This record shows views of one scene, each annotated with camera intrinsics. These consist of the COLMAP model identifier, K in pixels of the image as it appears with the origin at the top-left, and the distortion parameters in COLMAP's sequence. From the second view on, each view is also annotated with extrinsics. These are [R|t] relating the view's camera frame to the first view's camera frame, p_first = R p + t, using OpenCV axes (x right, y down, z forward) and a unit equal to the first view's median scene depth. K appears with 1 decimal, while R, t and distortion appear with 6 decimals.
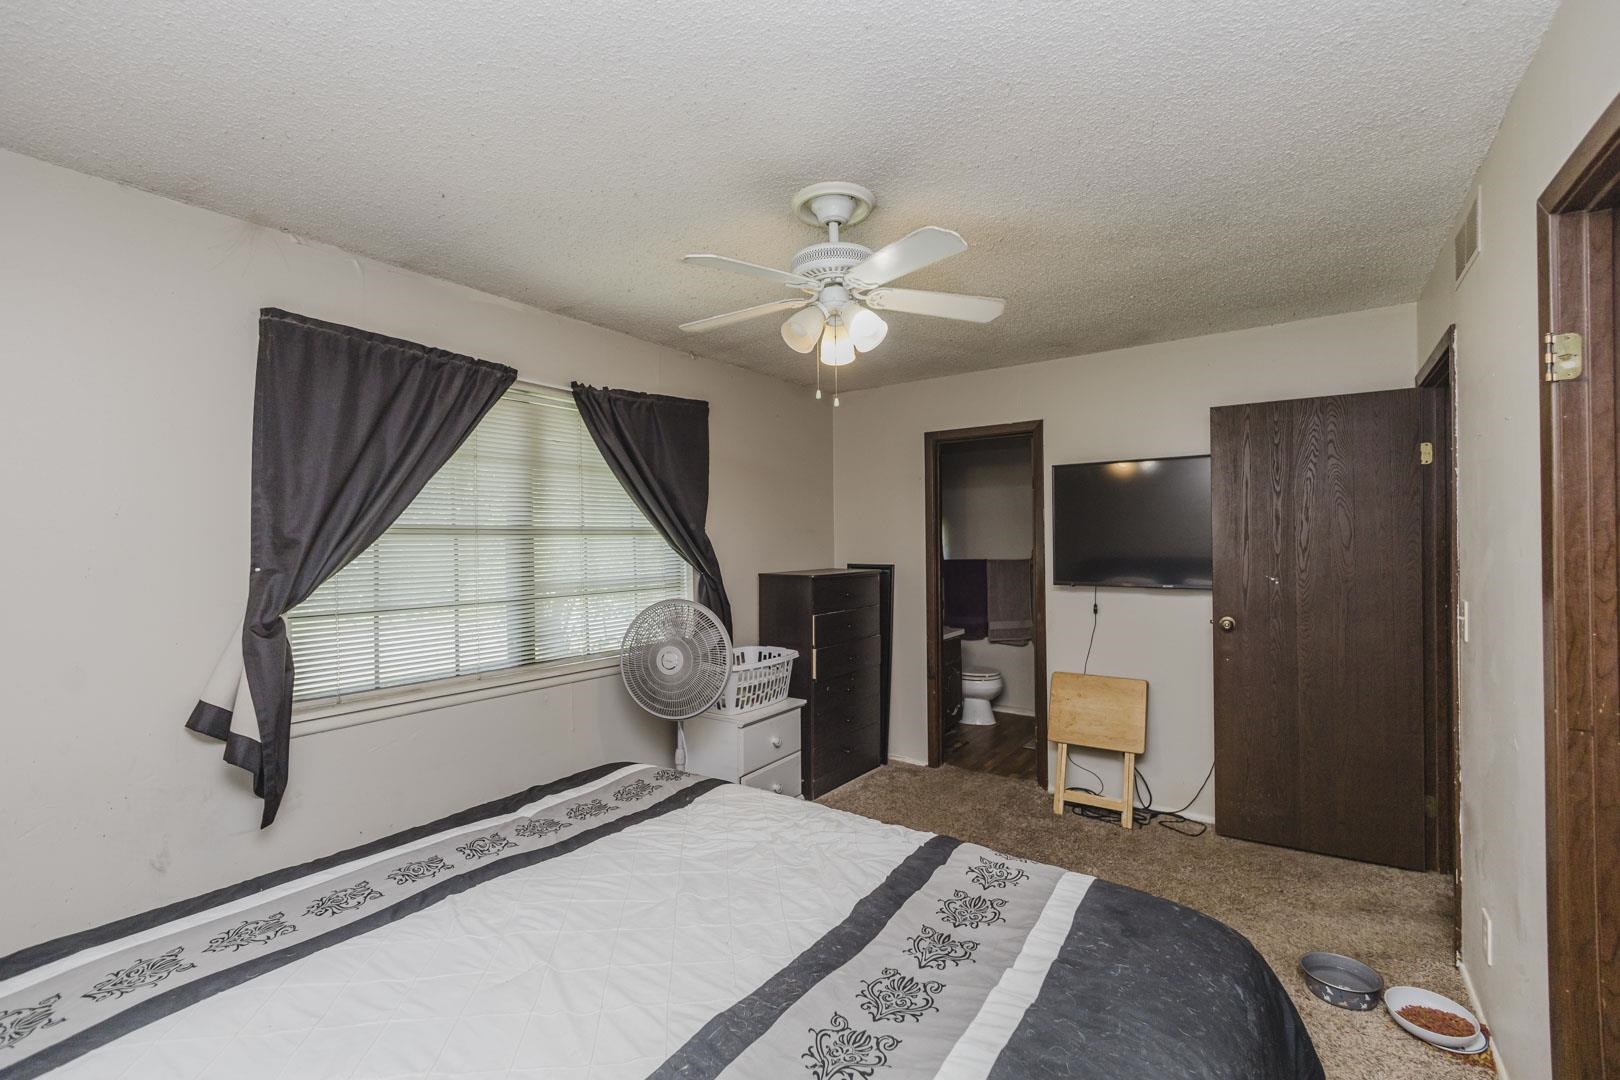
lens RADIAL K [[698.2, 0, 815.7], [0, 698.2, 539.3], [0, 0, 1]] dist [-0.010985, 0.000287]
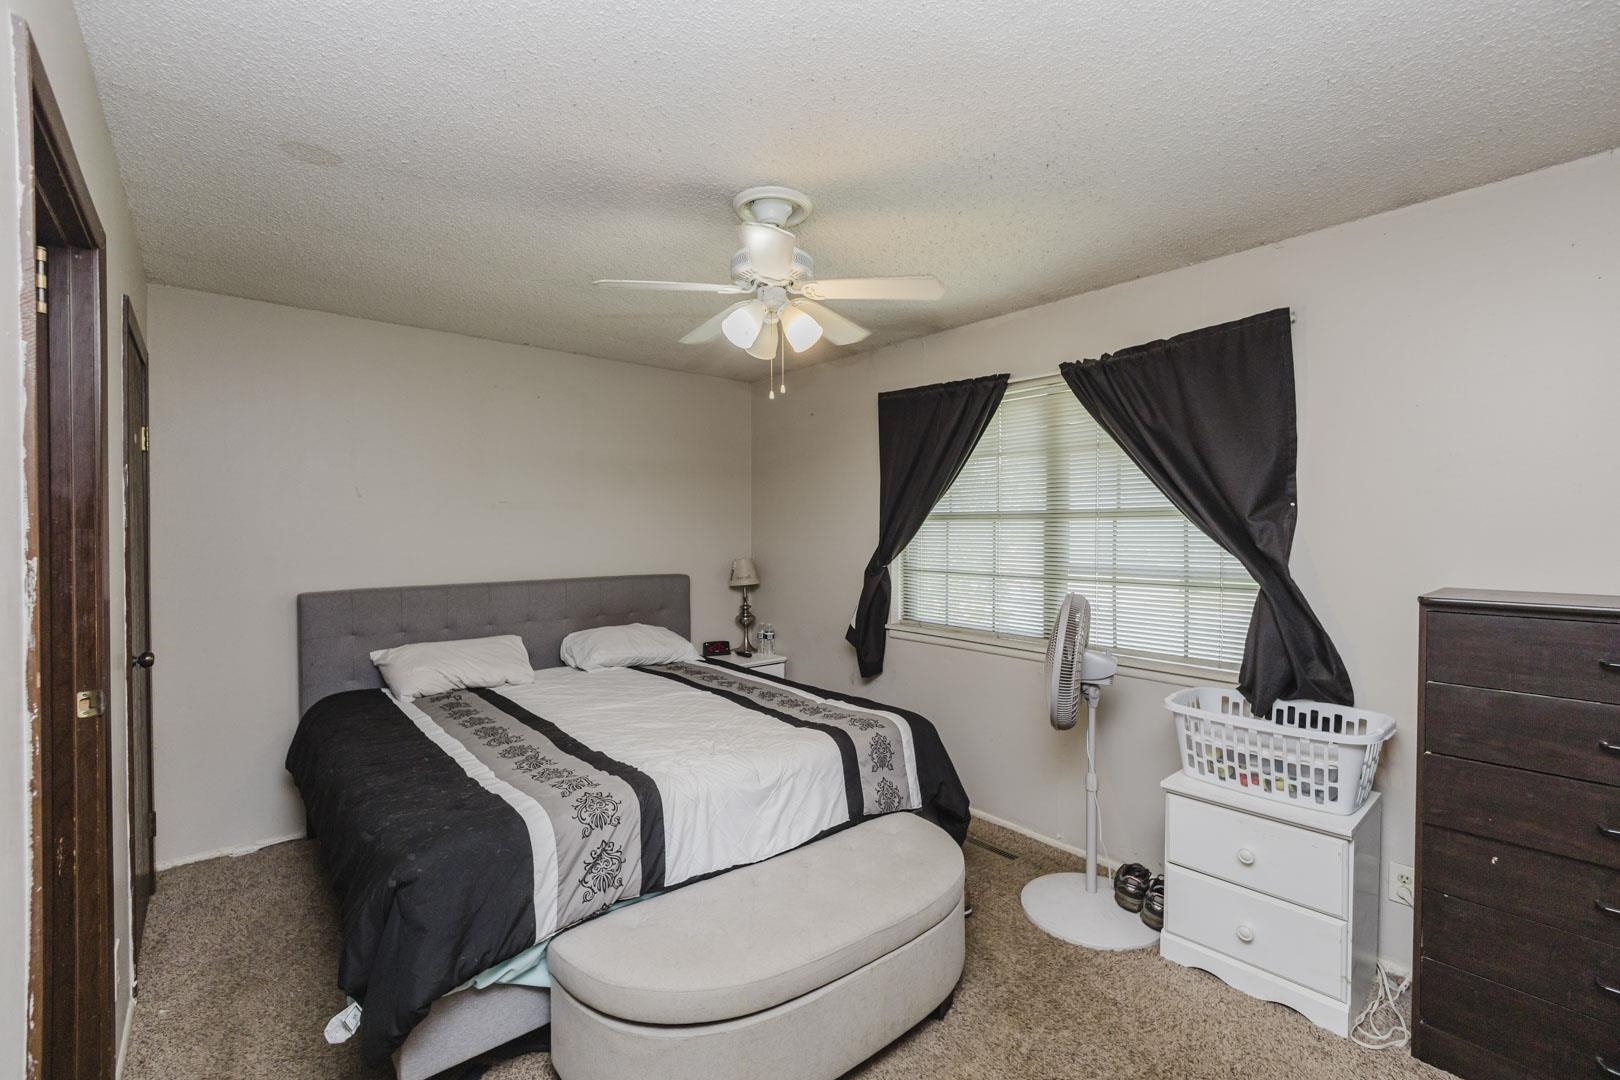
lens RADIAL K [[685.0, 0, 789.1], [0, 685.0, 542.9], [0, 0, 1]] dist [-0.001535, 0.000030]
pose [[-0.238124, 0.028121, -0.970828, 0.716934], [0.004440, 0.999602, 0.027866, 0.000598], [0.971225, 0.002325, -0.238154, 0.875547]]
